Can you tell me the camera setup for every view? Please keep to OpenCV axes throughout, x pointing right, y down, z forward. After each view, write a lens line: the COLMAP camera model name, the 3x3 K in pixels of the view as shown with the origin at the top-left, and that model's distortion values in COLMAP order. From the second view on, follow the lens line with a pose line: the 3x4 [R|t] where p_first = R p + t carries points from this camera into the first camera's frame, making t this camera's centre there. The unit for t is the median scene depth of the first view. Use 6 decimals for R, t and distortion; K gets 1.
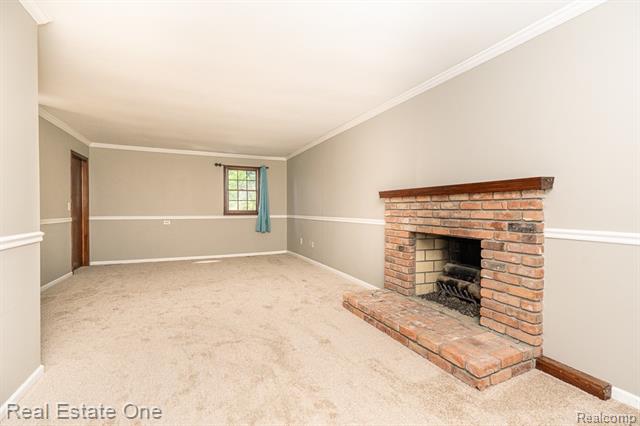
lens RADIAL K [[288.6, 0, 320.2], [0, 288.6, 206.5], [0, 0, 1]] dist [-0.003160, 0.000066]
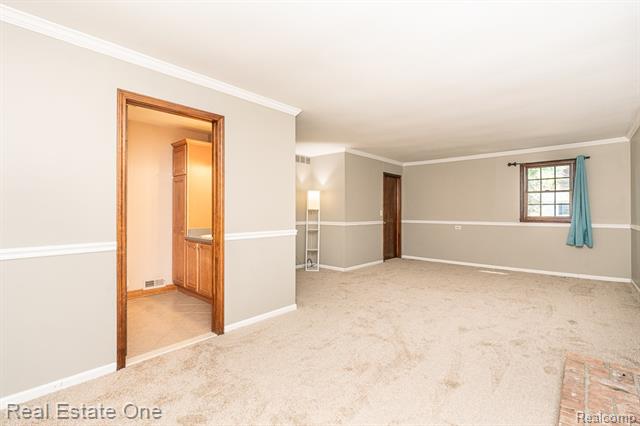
lens RADIAL K [[288.6, 0, 320.2], [0, 288.6, 206.5], [0, 0, 1]] dist [-0.003160, 0.000066]
pose [[0.411212, -0.020170, -0.911316, 0.283056], [0.008664, 0.999796, -0.018219, -0.007907], [0.911498, -0.000404, 0.411303, 0.152608]]
